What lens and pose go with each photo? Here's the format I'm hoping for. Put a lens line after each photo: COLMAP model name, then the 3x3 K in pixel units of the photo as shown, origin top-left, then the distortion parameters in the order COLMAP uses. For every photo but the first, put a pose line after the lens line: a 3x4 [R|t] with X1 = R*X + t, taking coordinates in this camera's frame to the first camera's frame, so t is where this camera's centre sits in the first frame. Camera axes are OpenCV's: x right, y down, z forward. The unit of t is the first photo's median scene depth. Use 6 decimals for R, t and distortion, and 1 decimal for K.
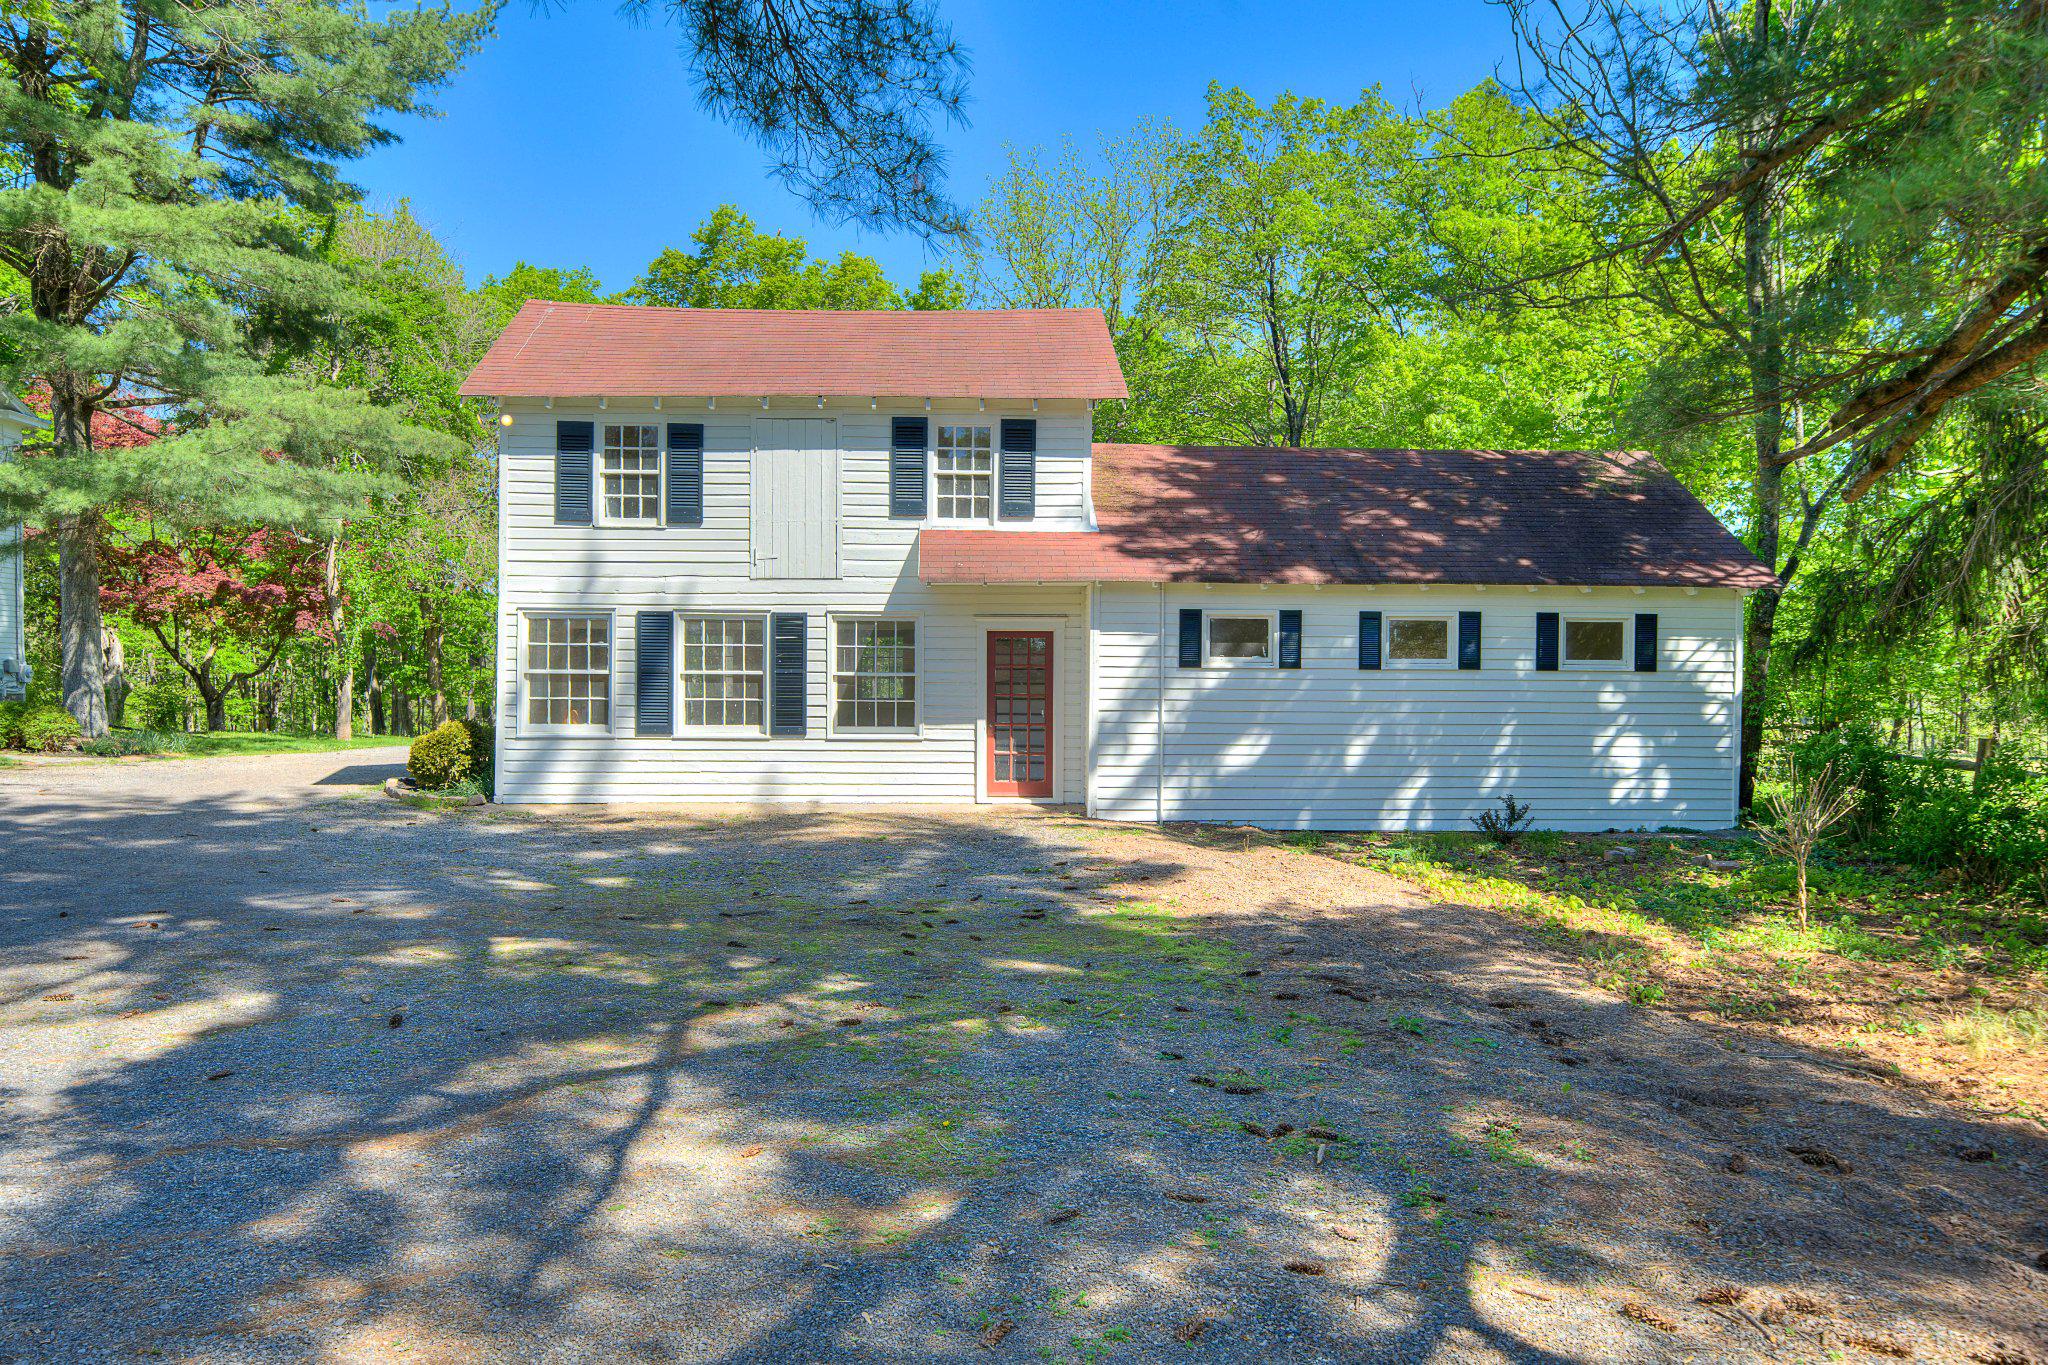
lens RADIAL K [[1425.6, 0, 1022.6], [0, 1425.6, 737.5], [0, 0, 1]] dist [-0.000171, -0.000430]
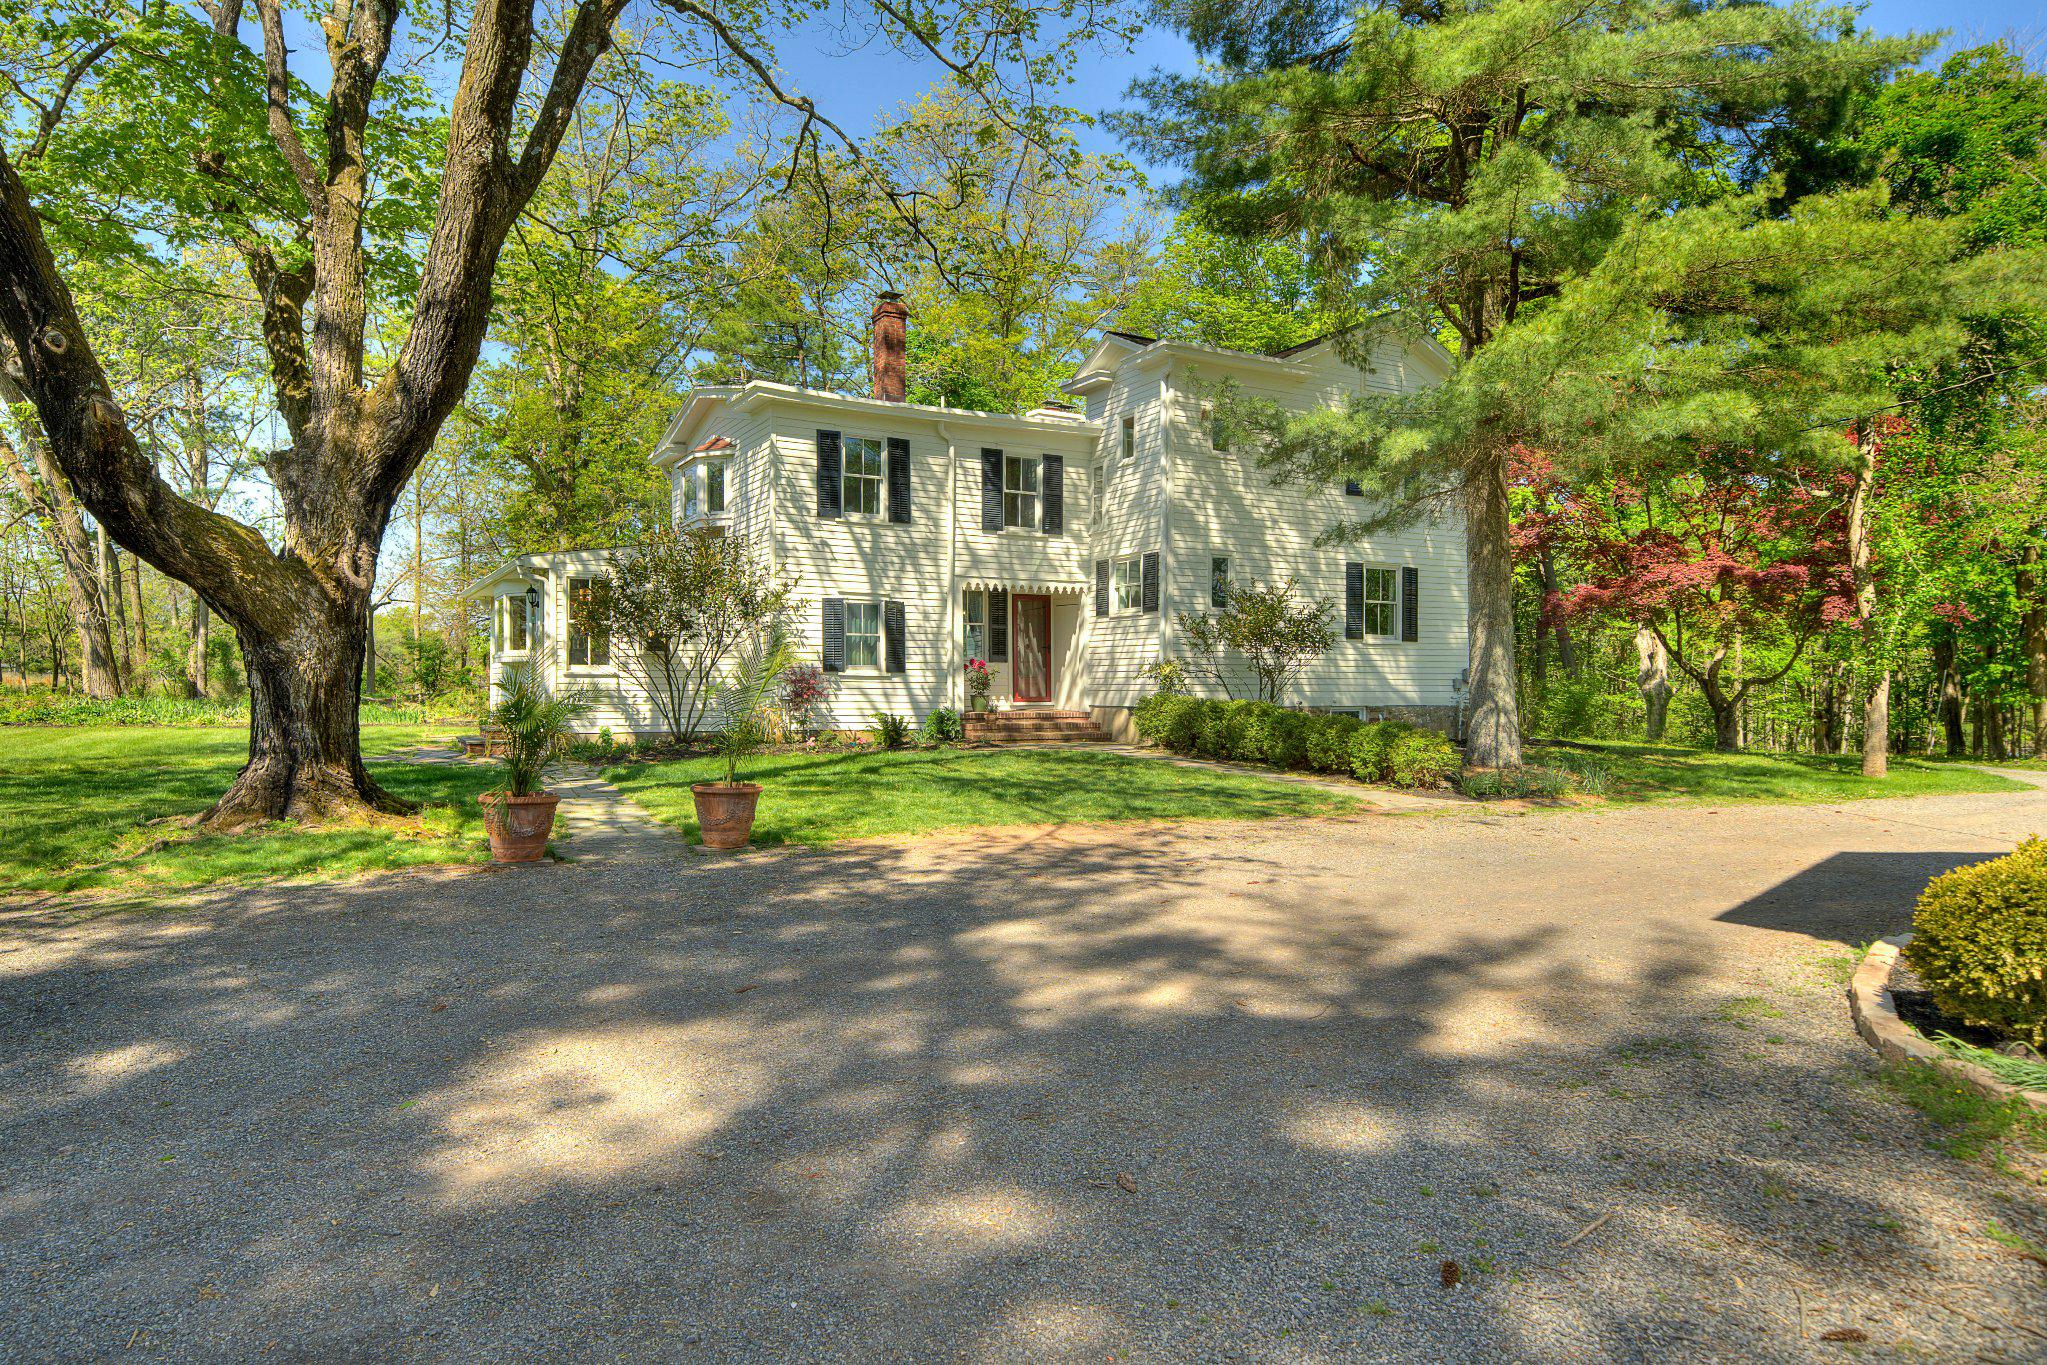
lens RADIAL K [[1252.6, 0, 1023.5], [0, 1252.6, 682.5], [0, 0, 1]] dist [0.005651, 0.000513]
pose [[0.476809, -0.008096, -0.878970, -0.124179], [-0.025495, 0.999410, -0.023035, -0.016712], [0.878637, 0.033393, 0.476321, 0.311231]]
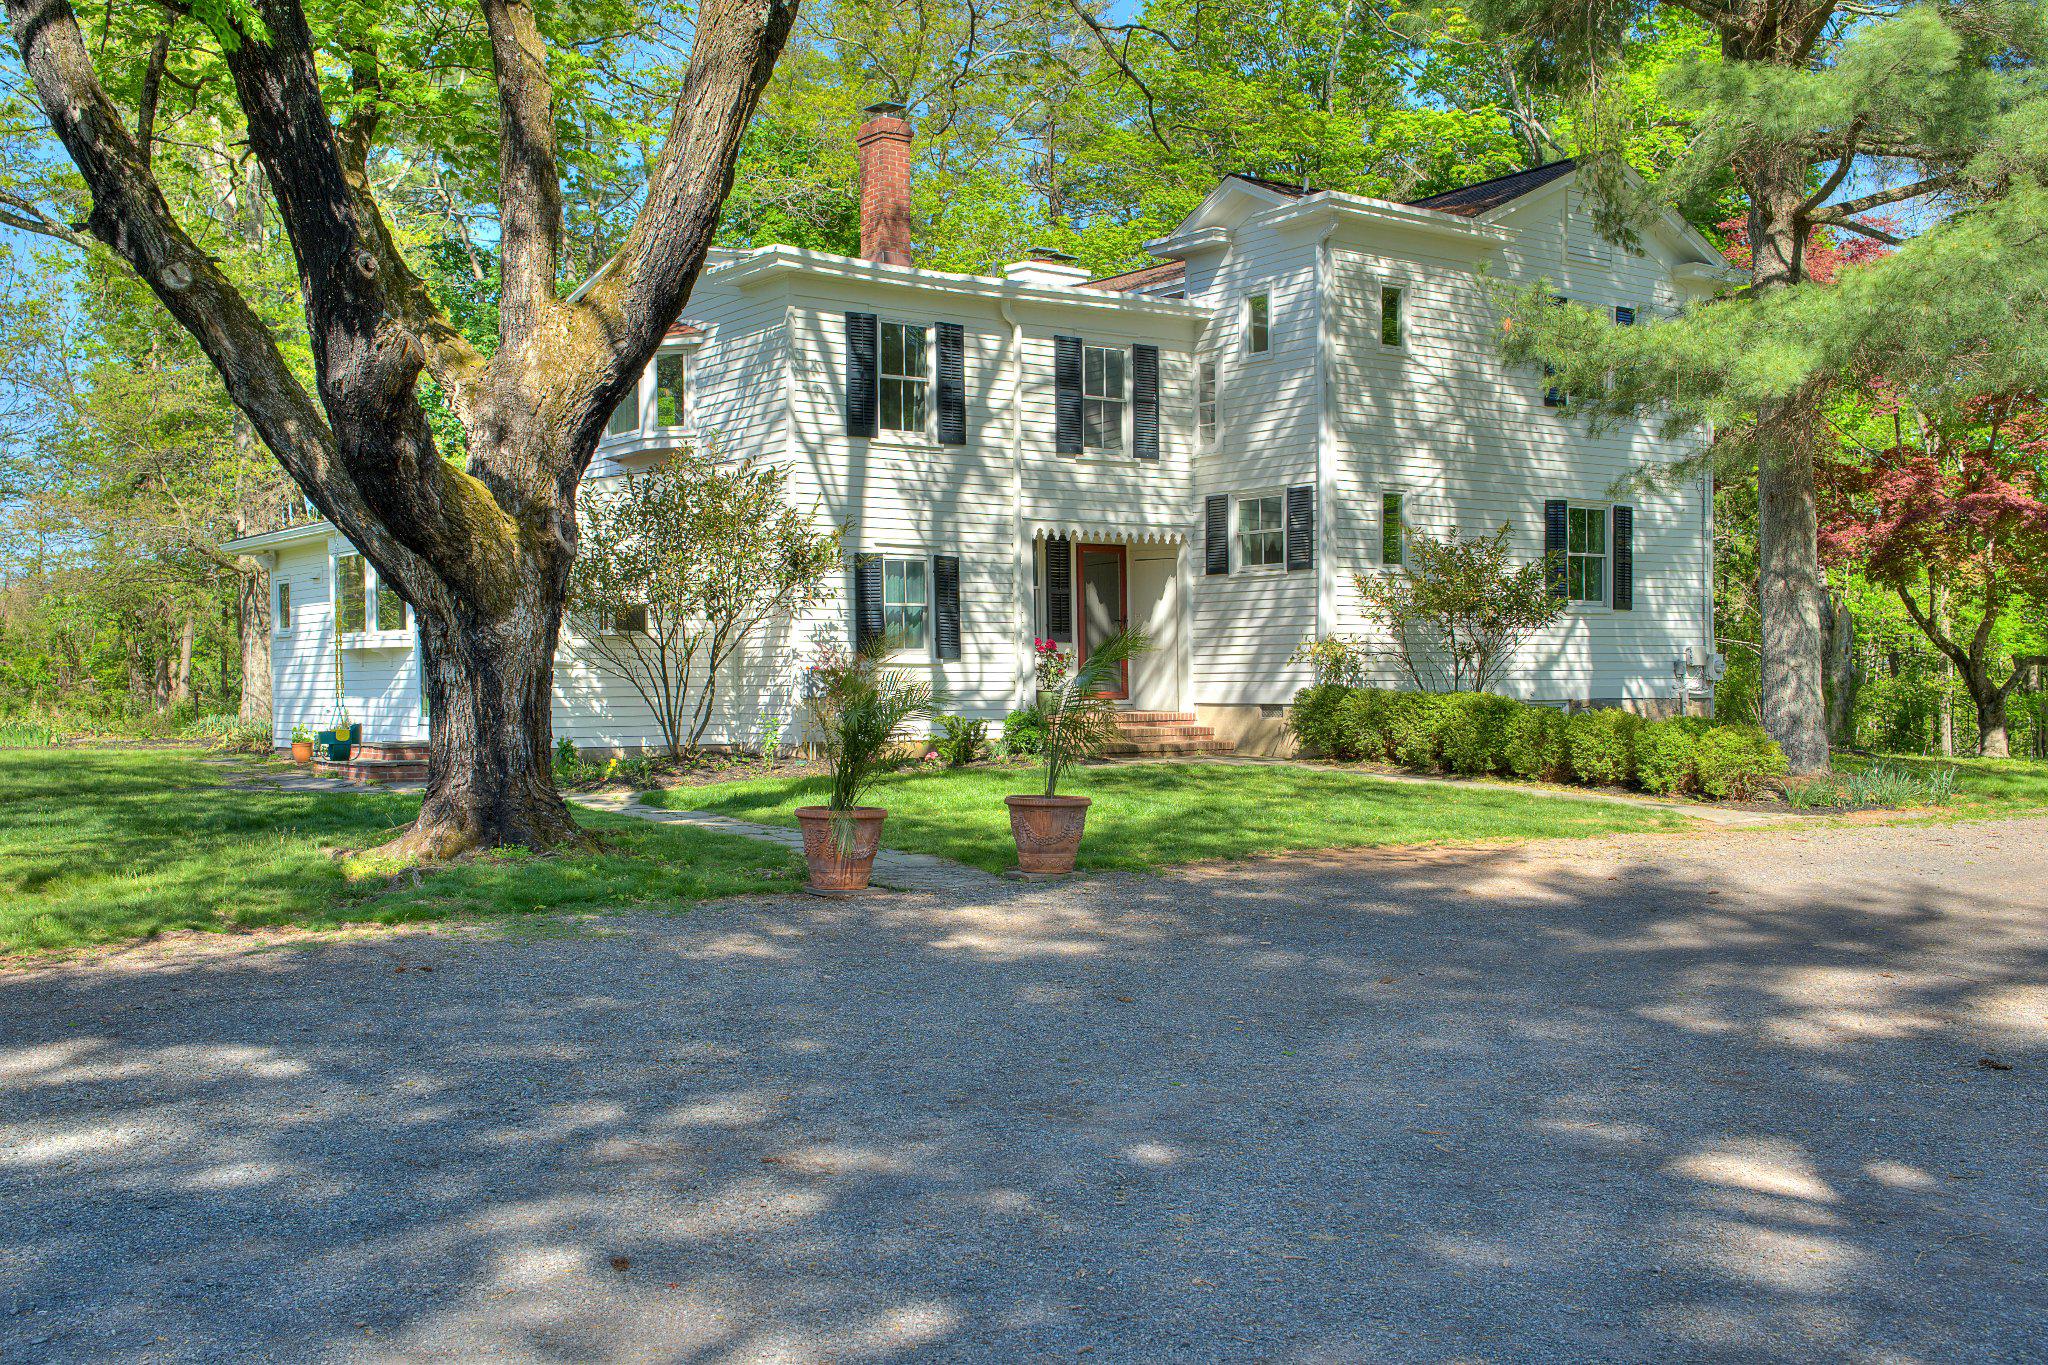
lens RADIAL K [[2123.2, 0, 1024.0], [0, 2123.2, 682.5], [0, 0, 1]] dist [-0.072637, 0.002870]
pose [[0.588101, -0.010601, -0.808718, -0.095215], [-0.012132, 0.999686, -0.021926, -0.010819], [0.808696, 0.022706, 0.587788, 0.155599]]
